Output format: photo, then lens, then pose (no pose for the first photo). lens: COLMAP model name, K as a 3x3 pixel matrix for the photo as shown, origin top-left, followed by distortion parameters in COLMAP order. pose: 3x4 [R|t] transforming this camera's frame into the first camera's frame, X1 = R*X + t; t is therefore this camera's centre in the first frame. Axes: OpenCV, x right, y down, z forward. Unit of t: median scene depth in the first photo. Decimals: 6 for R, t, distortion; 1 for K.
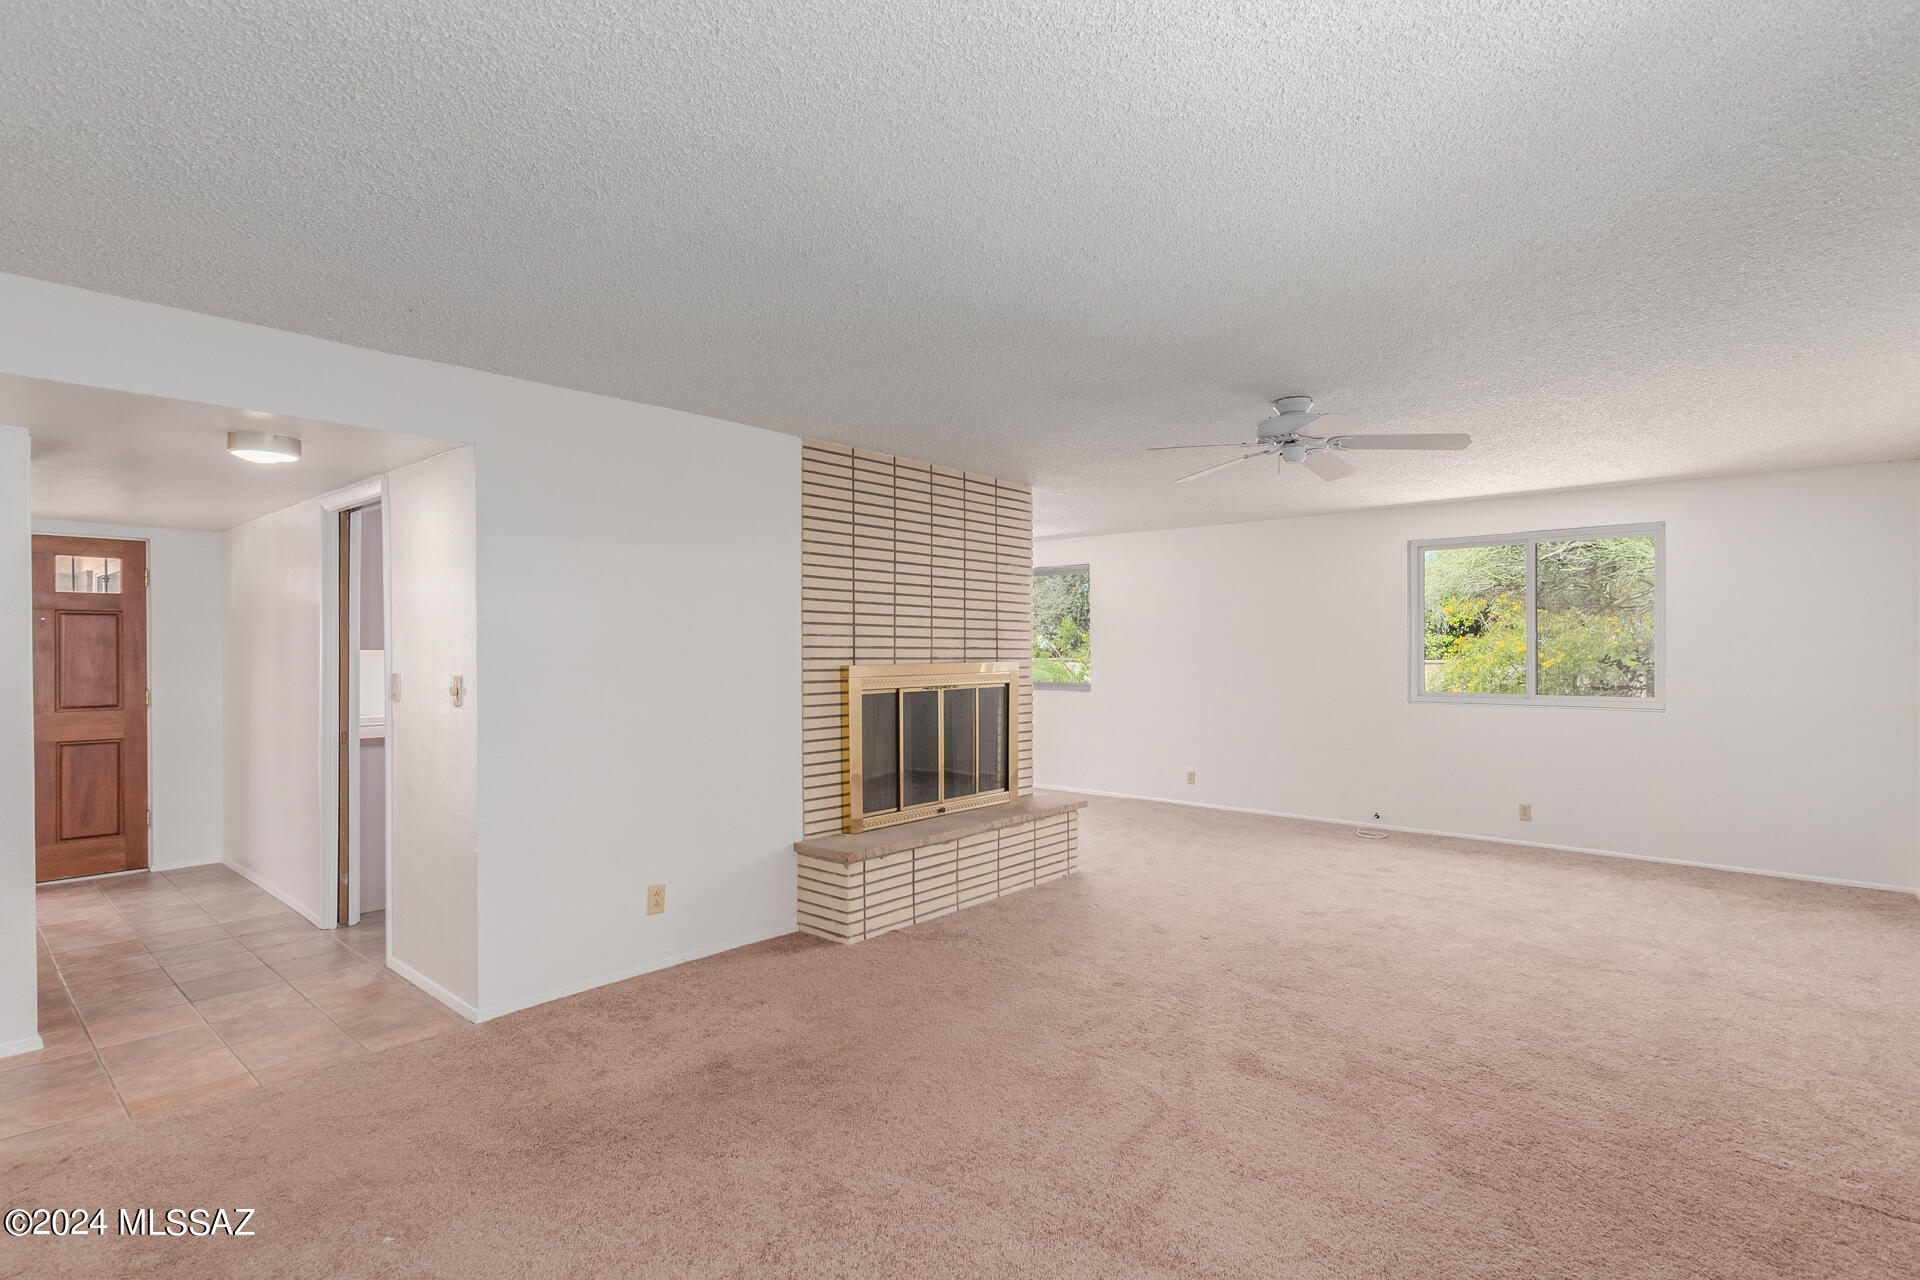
lens RADIAL K [[946.3, 0, 958.9], [0, 946.3, 646.2], [0, 0, 1]] dist [0.013482, -0.002920]
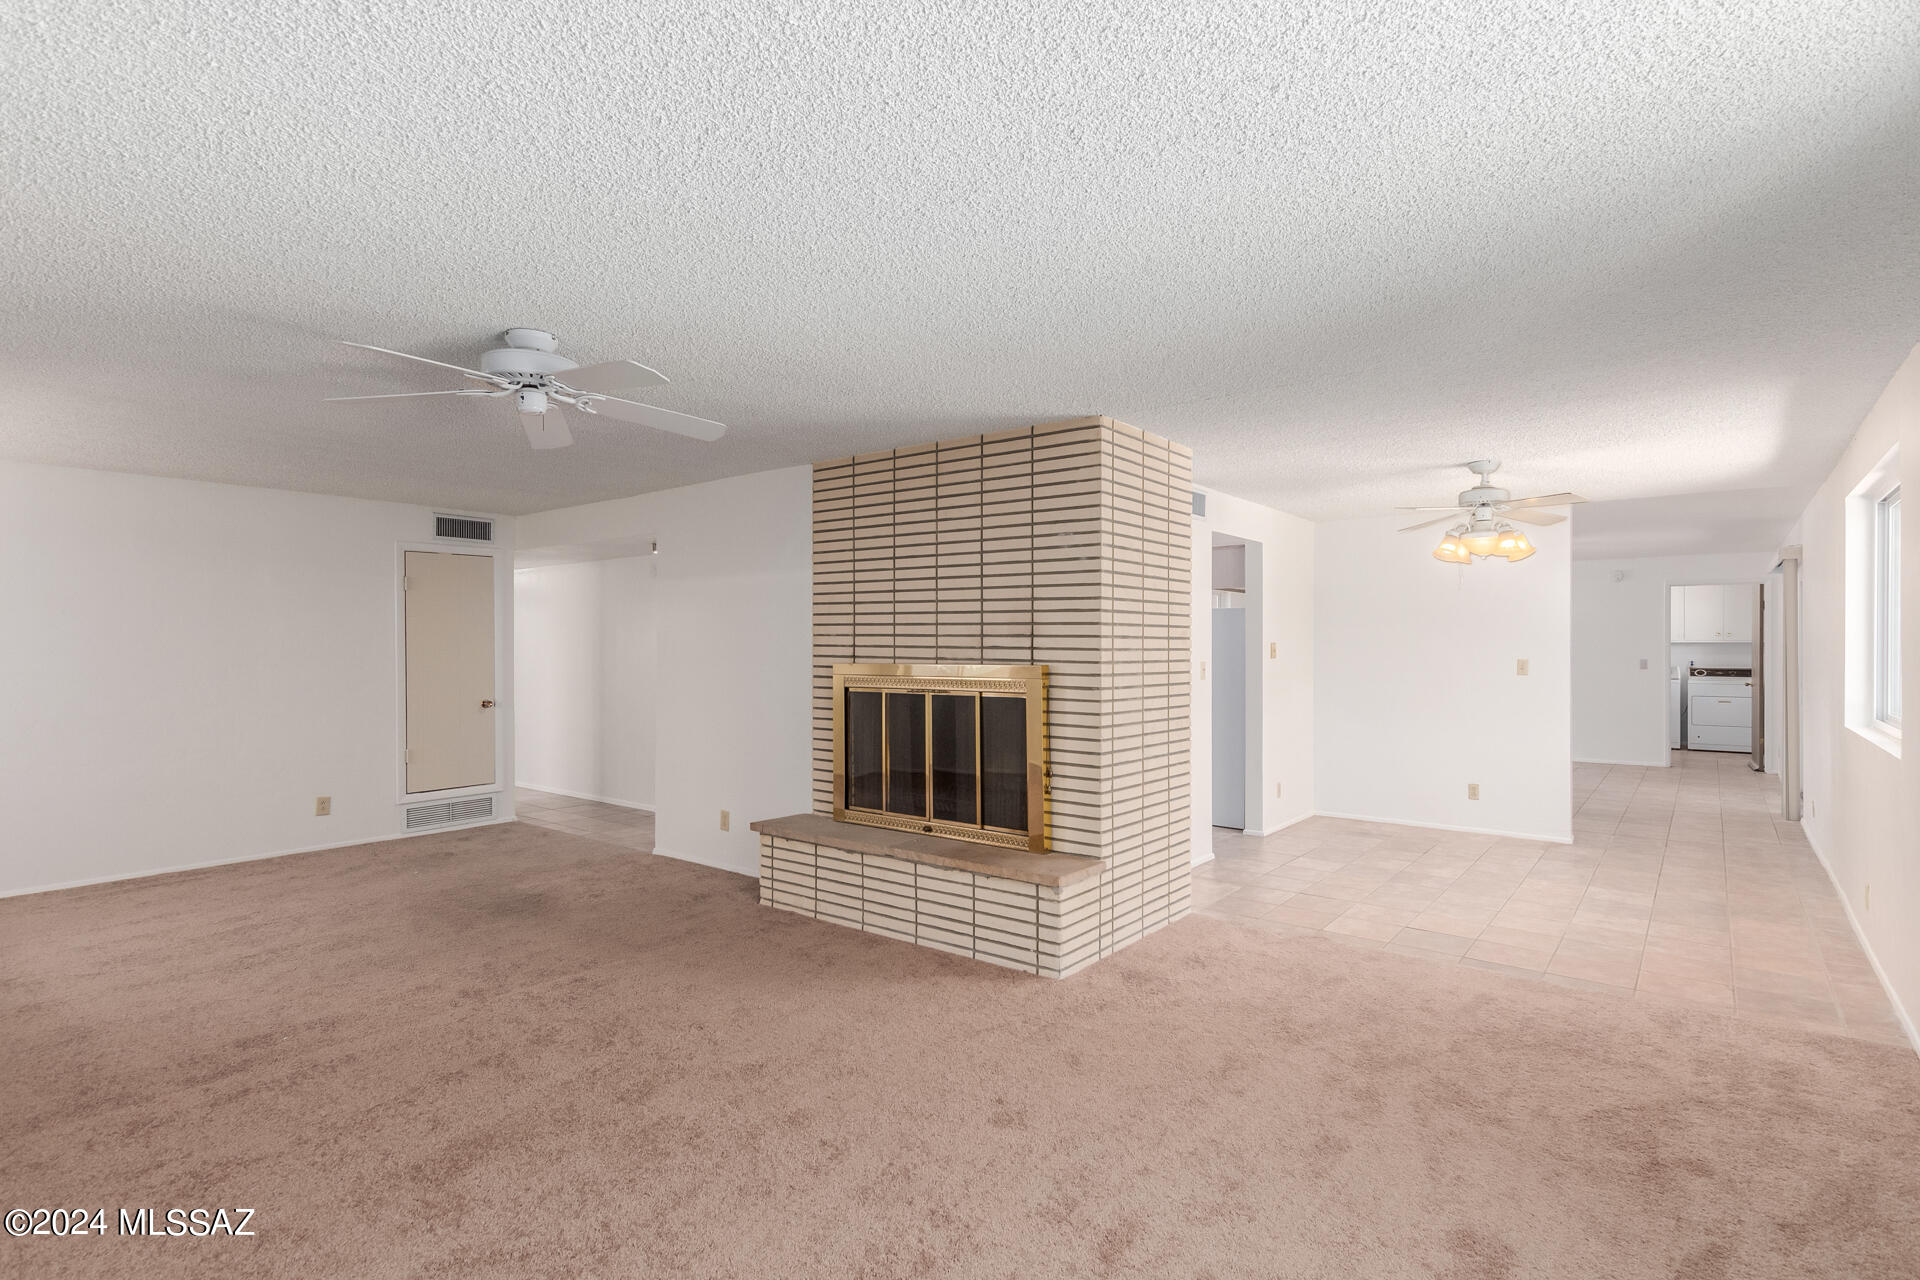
lens RADIAL K [[946.3, 0, 969.2], [0, 946.3, 643.8], [0, 0, 1]] dist [0.013482, -0.002920]
pose [[0.058570, -0.000390, -0.998283, 0.841965], [0.000434, 1.000000, -0.000365, -0.000790], [0.998283, -0.000411, 0.058570, 0.951075]]
